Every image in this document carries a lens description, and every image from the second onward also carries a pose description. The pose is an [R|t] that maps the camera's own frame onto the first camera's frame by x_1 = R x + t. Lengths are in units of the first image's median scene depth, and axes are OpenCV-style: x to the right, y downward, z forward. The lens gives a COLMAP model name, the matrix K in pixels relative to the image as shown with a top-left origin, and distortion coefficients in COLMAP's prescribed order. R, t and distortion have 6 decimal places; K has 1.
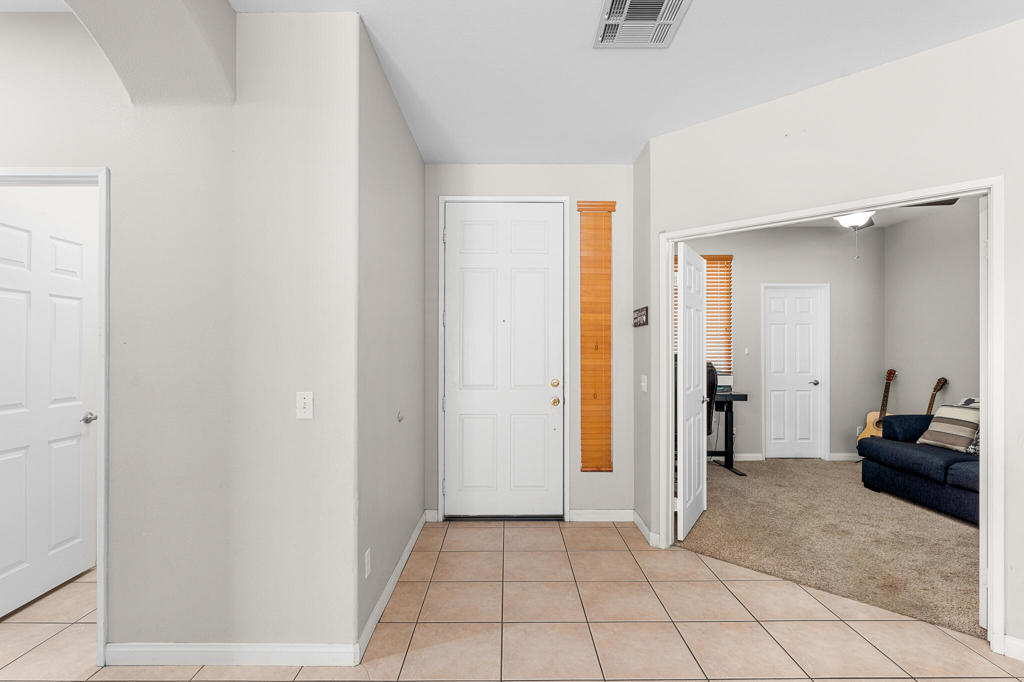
lens RADIAL K [[496.3, 0, 511.0], [0, 496.3, 344.7], [0, 0, 1]] dist [0.004271, 0.000285]
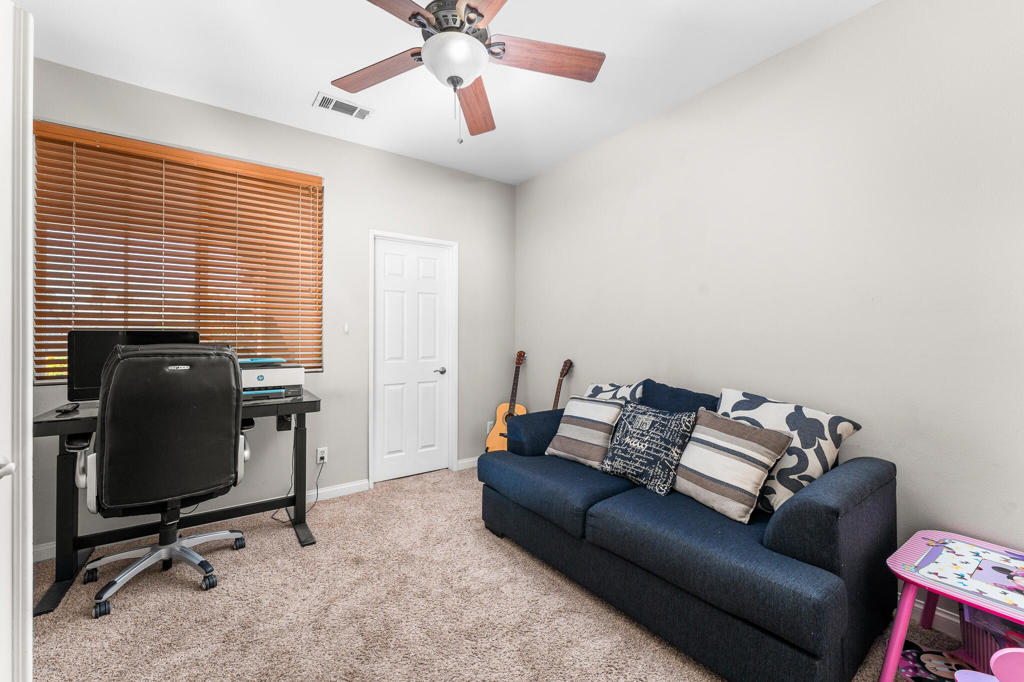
lens RADIAL K [[409.4, 0, 508.3], [0, 409.4, 339.1], [0, 0, 1]] dist [0.001789, 0.000170]
pose [[0.822700, -0.004641, 0.568457, 0.419890], [-0.002996, 0.999917, 0.012499, 0.024061], [-0.568468, -0.011985, 0.822618, 0.526112]]
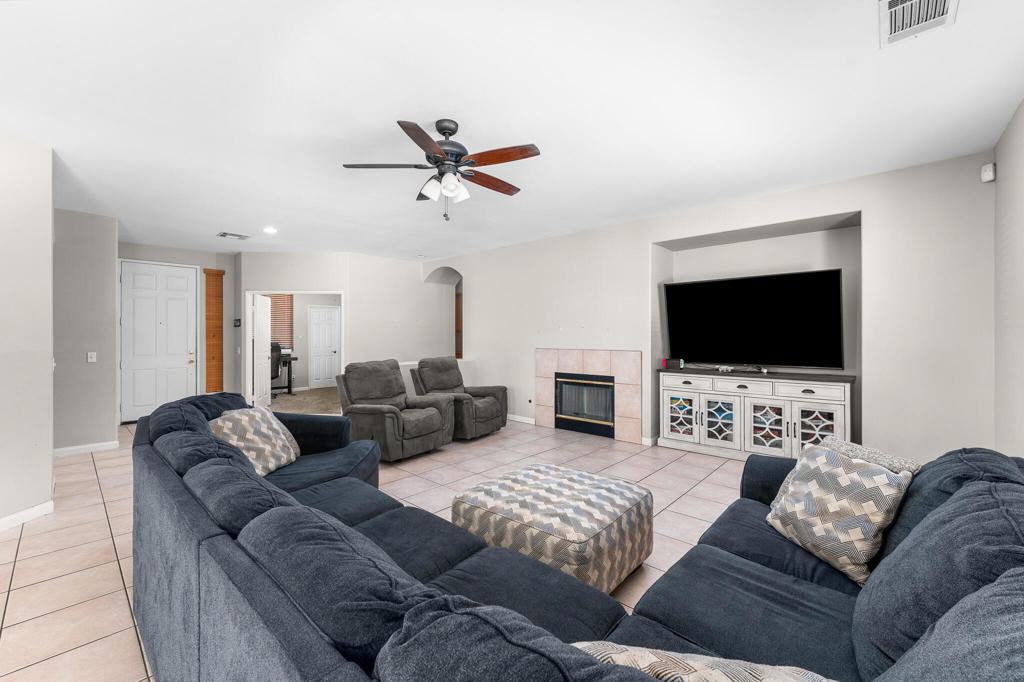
lens RADIAL K [[418.8, 0, 512.5], [0, 418.8, 323.0], [0, 0, 1]] dist [-0.000646, -0.000085]
pose [[0.687545, 0.008338, 0.726094, -0.207348], [0.005684, 0.999842, -0.016864, -0.010186], [-0.726120, 0.015722, 0.687388, -0.963017]]
